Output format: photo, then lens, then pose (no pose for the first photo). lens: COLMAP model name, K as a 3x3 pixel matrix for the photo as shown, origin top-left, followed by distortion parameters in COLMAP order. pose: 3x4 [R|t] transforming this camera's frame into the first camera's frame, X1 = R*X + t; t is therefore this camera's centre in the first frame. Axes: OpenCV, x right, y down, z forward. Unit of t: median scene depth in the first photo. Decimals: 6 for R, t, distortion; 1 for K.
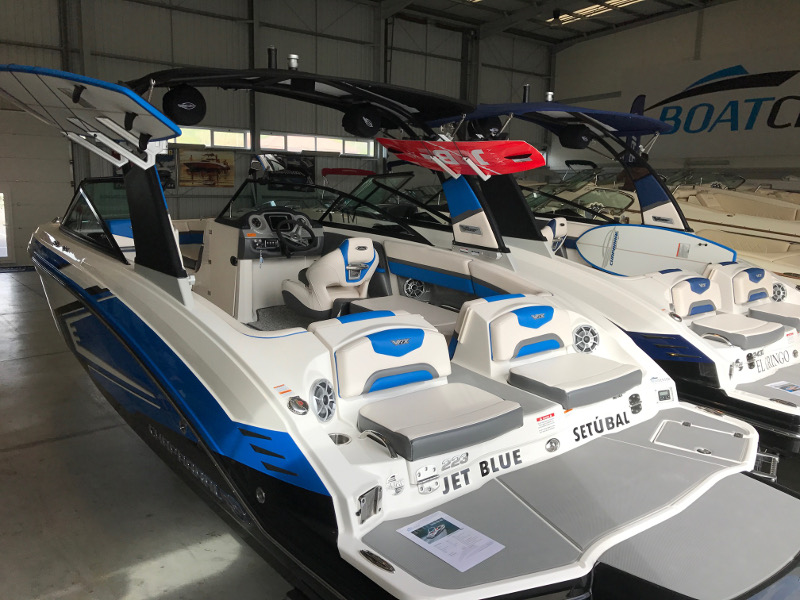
lens RADIAL K [[662.5, 0, 400.0], [0, 662.5, 300.0], [0, 0, 1]] dist [0.001833, -0.005099]
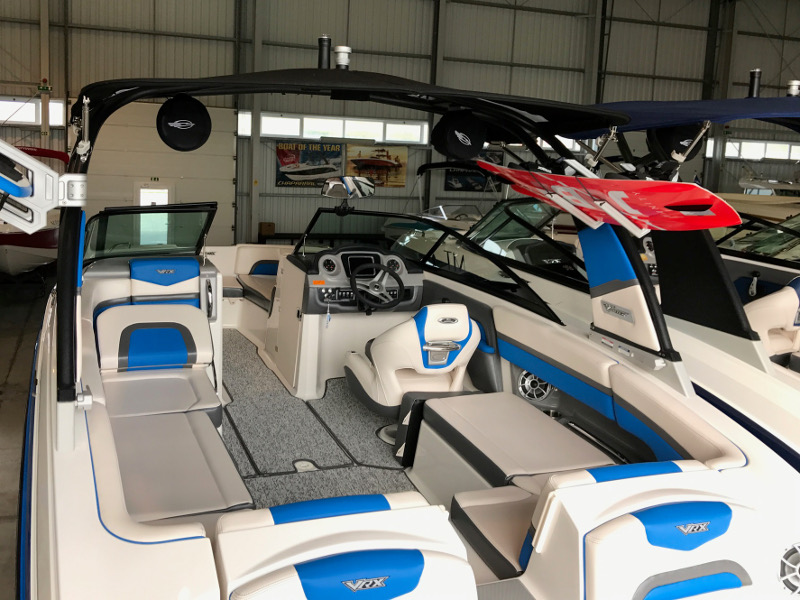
lens RADIAL K [[753.8, 0, 340.9], [0, 753.8, 248.7], [0, 0, 1]] dist [0.084121, -0.143875]
pose [[0.933830, 0.052249, -0.353881, 0.108455], [-0.079269, 0.994906, -0.062283, -0.095089], [0.348824, 0.086214, 0.933214, 0.238857]]
